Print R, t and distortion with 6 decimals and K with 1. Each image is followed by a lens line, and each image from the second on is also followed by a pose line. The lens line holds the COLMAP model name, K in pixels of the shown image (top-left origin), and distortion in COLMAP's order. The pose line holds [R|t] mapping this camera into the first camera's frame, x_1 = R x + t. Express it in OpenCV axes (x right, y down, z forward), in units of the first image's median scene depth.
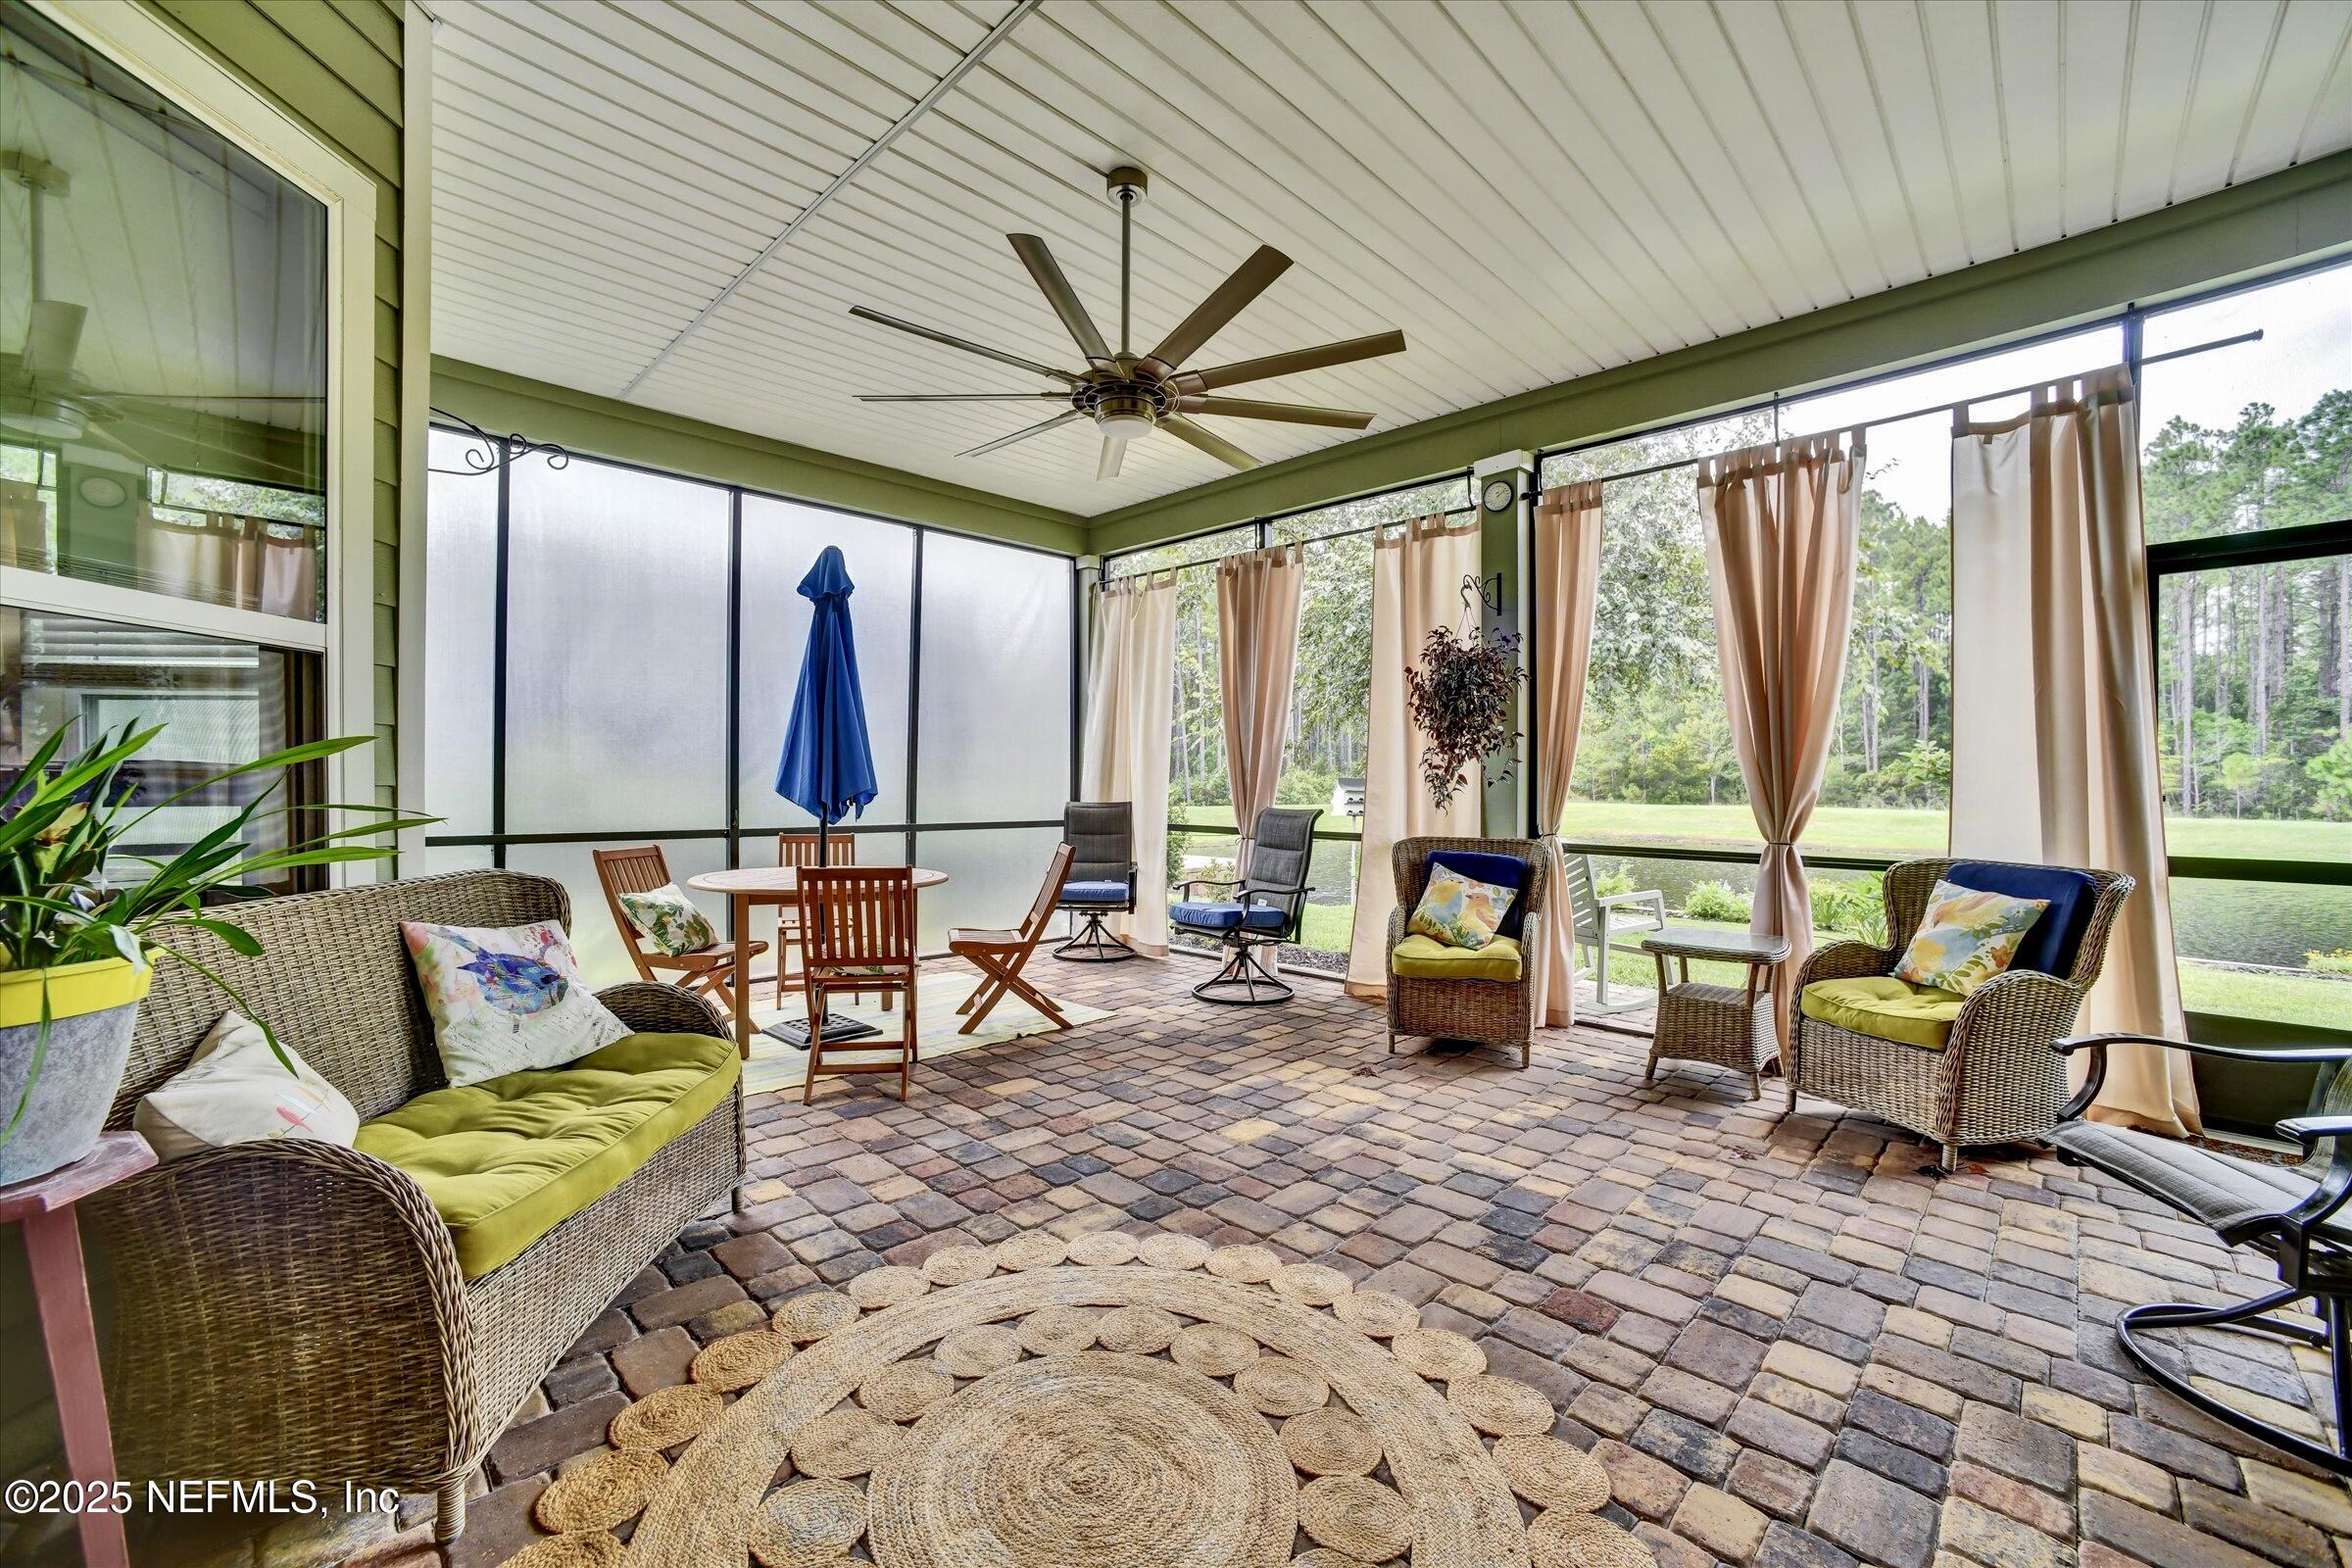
lens RADIAL K [[947.5, 0, 1177.8], [0, 947.5, 781.3], [0, 0, 1]] dist [0.002889, 0.000487]
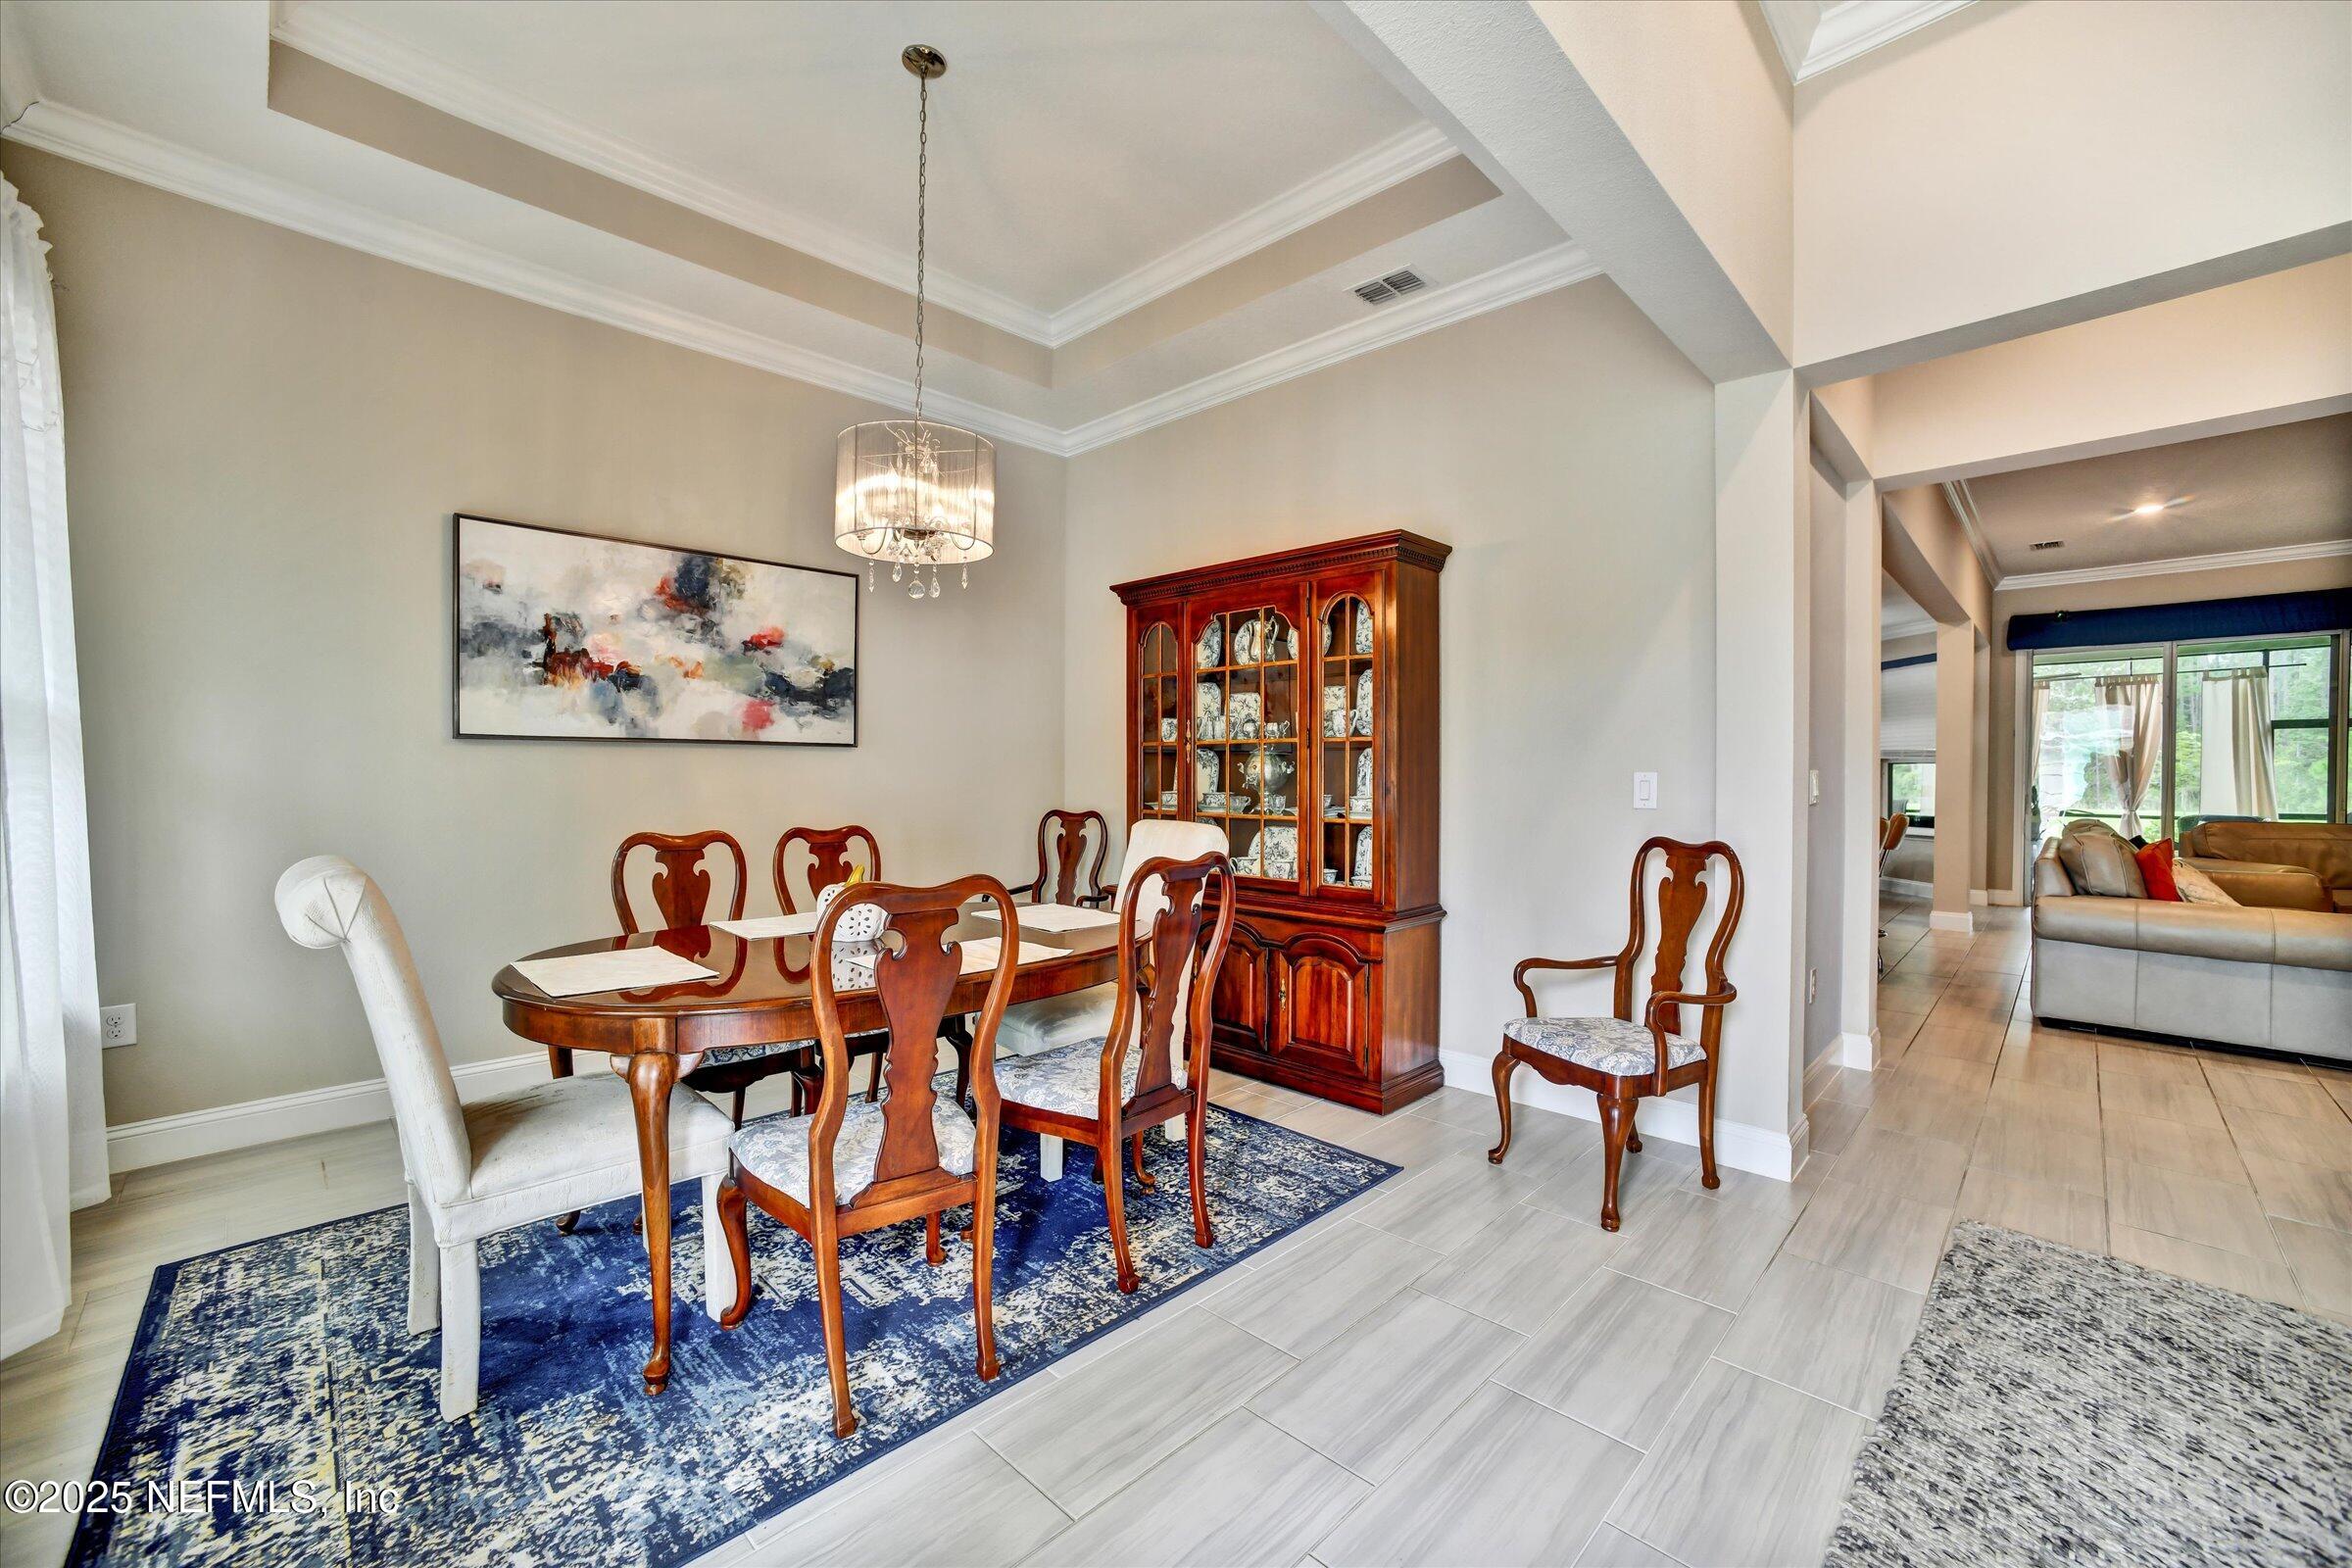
lens RADIAL K [[947.5, 0, 1174.0], [0, 947.5, 776.2], [0, 0, 1]] dist [0.002889, 0.000487]
pose [[0.999984, 0.004759, -0.003067, -2.813805], [-0.004752, 0.999986, 0.002248, -0.035193], [0.003078, -0.002233, 0.999993, -2.353037]]
